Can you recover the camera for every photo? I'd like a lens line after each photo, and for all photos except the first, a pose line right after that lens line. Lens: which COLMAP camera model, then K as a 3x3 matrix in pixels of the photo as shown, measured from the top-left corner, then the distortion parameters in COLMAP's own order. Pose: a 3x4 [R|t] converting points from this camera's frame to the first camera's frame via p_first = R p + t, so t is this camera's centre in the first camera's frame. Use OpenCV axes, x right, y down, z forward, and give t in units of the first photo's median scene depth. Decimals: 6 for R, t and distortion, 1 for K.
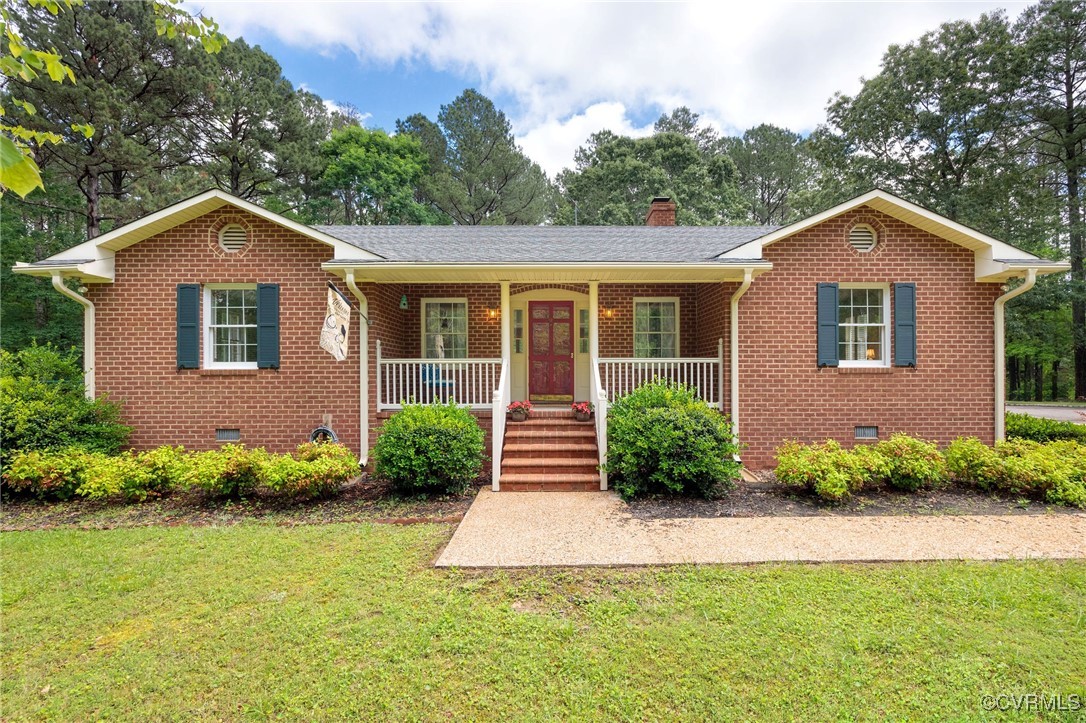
lens RADIAL K [[456.3, 0, 547.8], [0, 456.3, 347.5], [0, 0, 1]] dist [-0.000220, 0.000363]
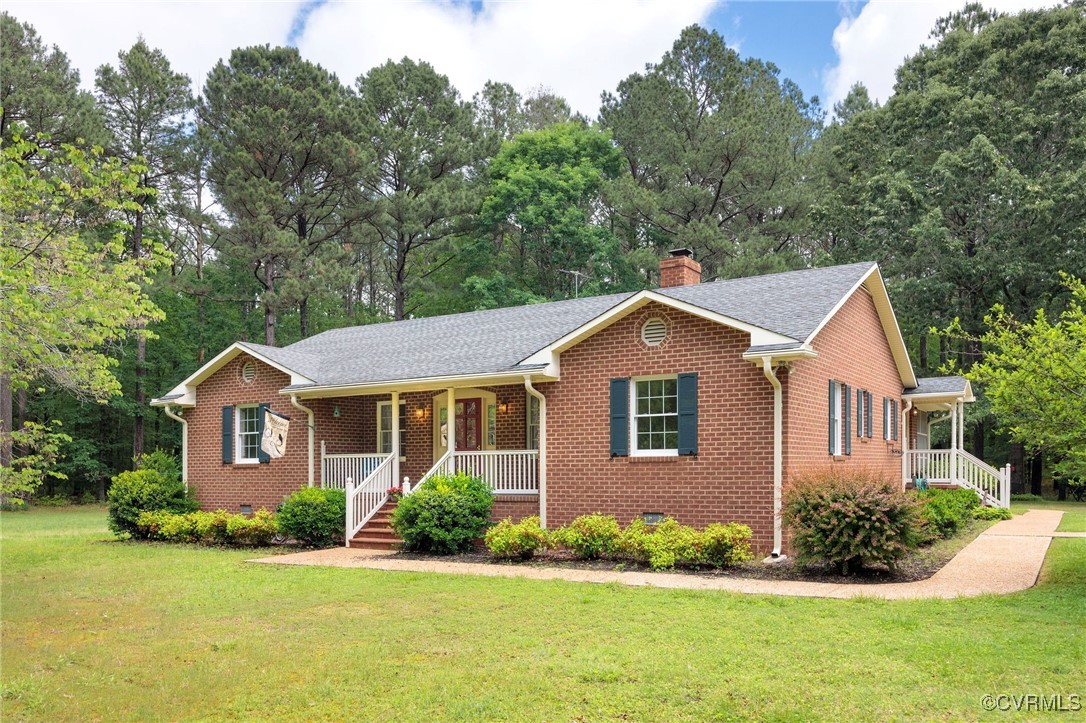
lens RADIAL K [[865.1, 0, 541.7], [0, 865.1, 362.2], [0, 0, 1]] dist [-0.004223, 0.005735]
pose [[0.847342, -0.070694, -0.526320, 1.537346], [0.039390, 0.996736, -0.070463, -0.042005], [0.529584, 0.038975, 0.847362, -0.826977]]
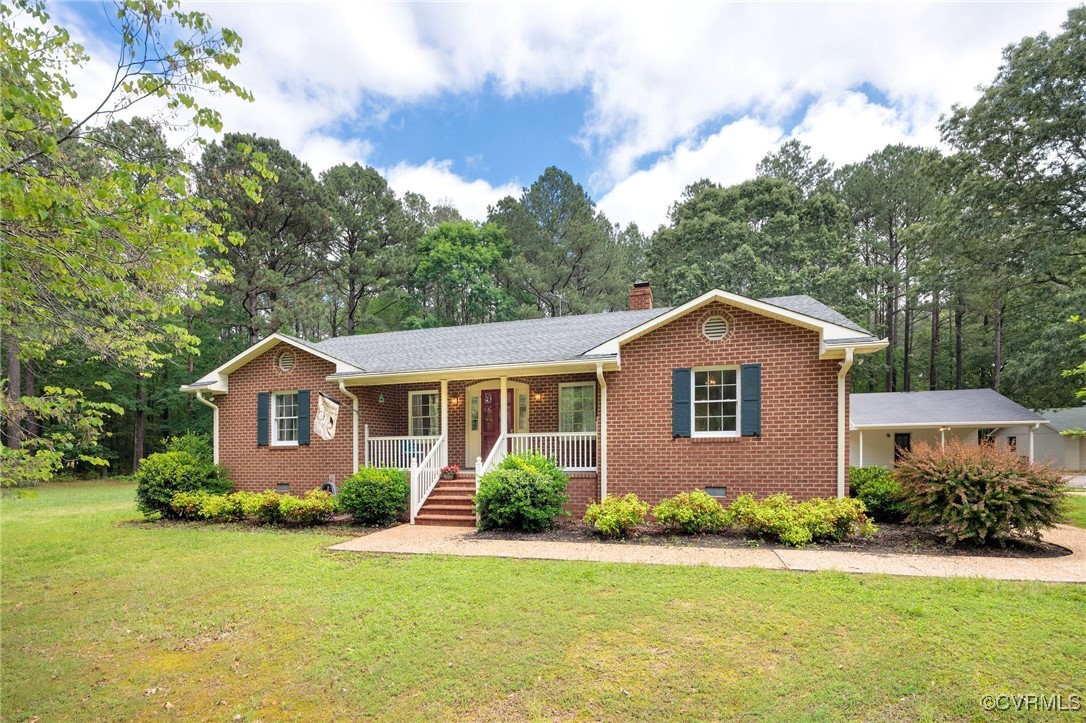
lens RADIAL K [[503.6, 0, 539.0], [0, 503.6, 401.8], [0, 0, 1]] dist [-0.009904, 0.002602]
pose [[0.954633, -0.038472, -0.295288, 0.646614], [0.029700, 0.998976, -0.034136, -0.017537], [0.296299, 0.023818, 0.954798, -0.388632]]
